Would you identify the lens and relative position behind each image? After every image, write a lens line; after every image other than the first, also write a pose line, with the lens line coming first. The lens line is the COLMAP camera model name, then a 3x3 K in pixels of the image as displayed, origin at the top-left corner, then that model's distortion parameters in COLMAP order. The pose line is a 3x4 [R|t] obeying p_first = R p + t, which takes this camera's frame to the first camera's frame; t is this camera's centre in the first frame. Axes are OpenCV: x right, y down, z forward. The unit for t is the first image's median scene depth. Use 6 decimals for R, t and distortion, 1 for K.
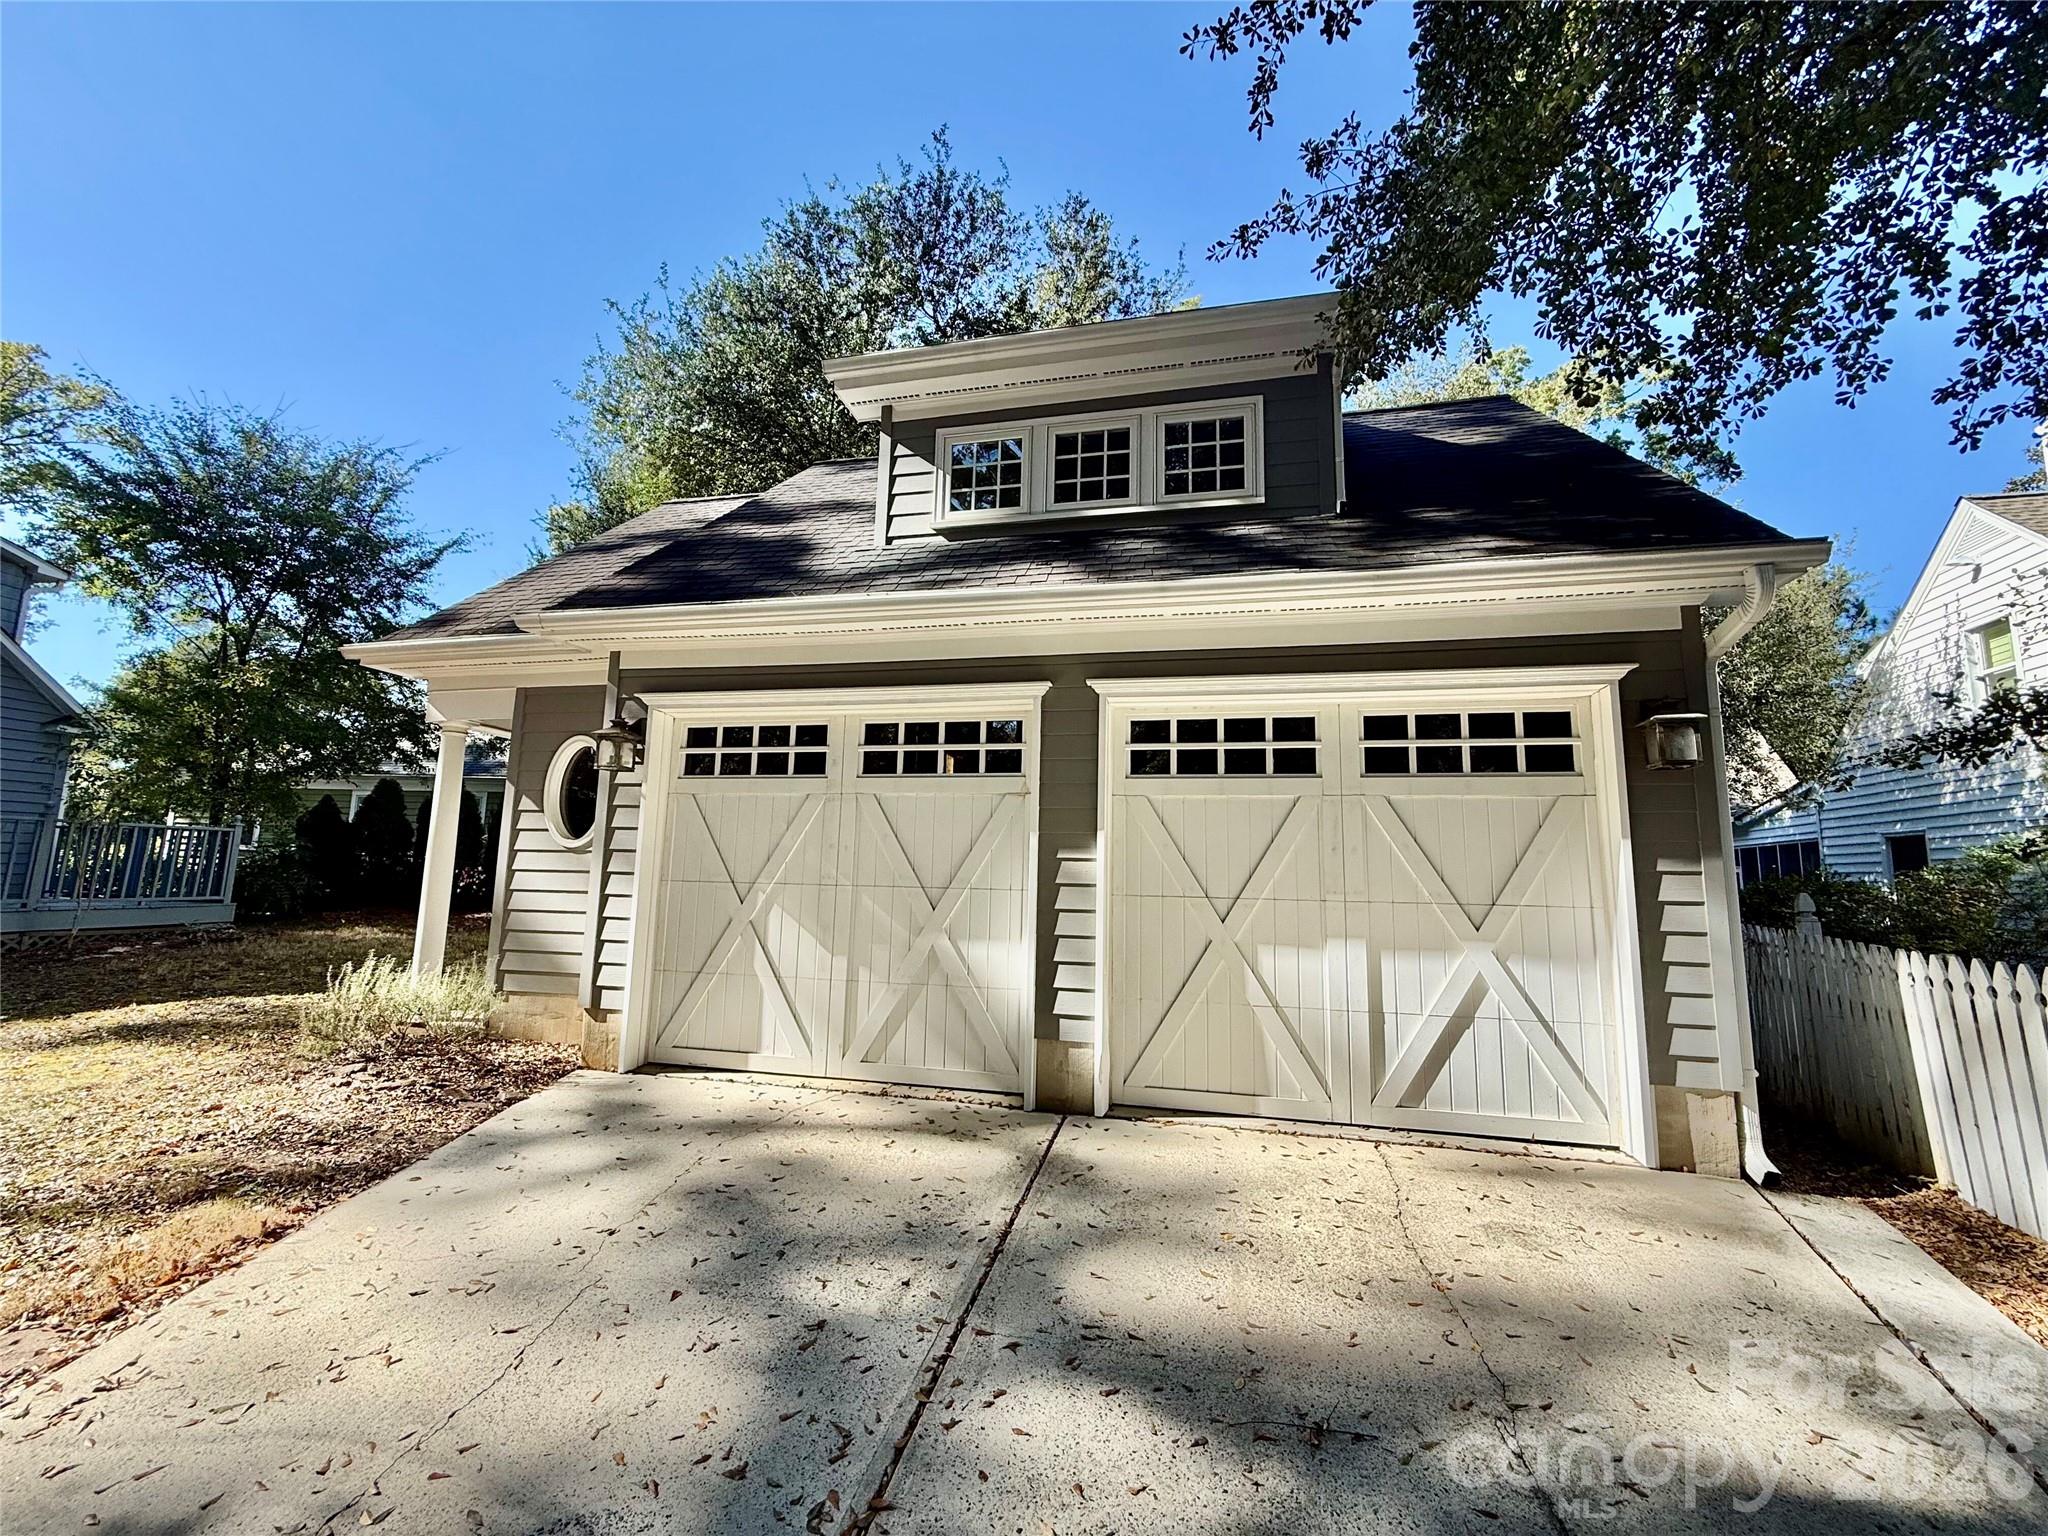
lens RADIAL K [[814.3, 0, 1021.6], [0, 814.3, 760.6], [0, 0, 1]] dist [-0.004737, -0.000361]
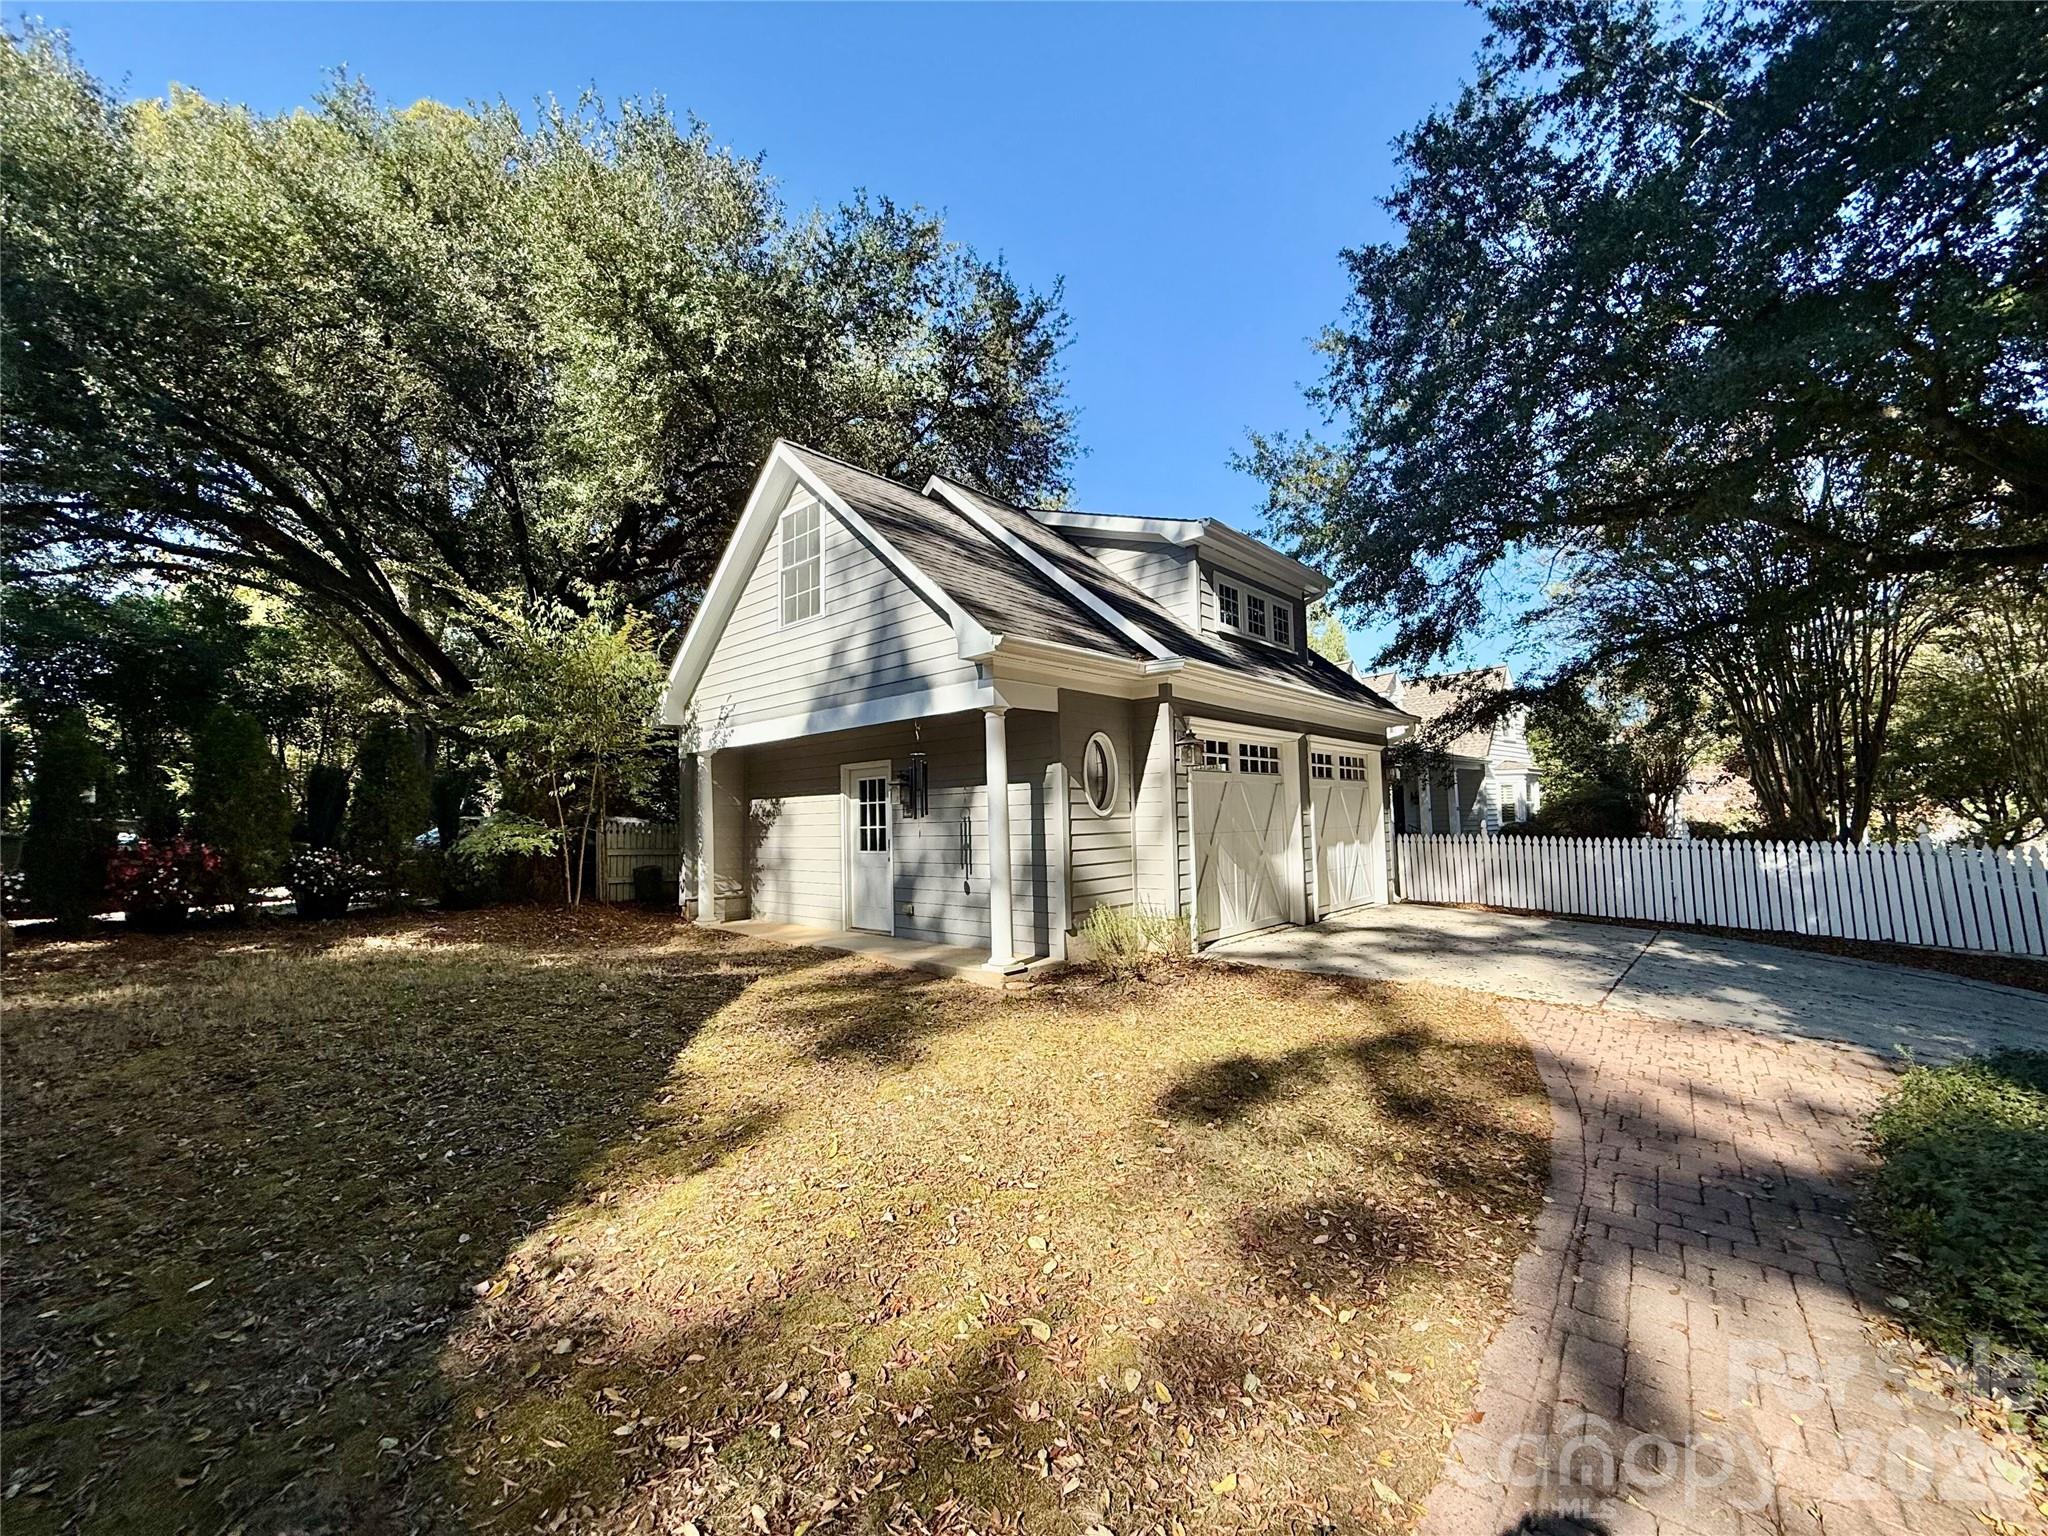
lens RADIAL K [[814.3, 0, 1029.3], [0, 814.3, 759.2], [0, 0, 1]] dist [-0.004737, -0.000361]
pose [[0.502299, 0.039993, 0.863769, -1.830711], [-0.088903, 0.996025, 0.005583, 0.018557], [-0.860112, -0.079596, 0.503858, 0.447181]]
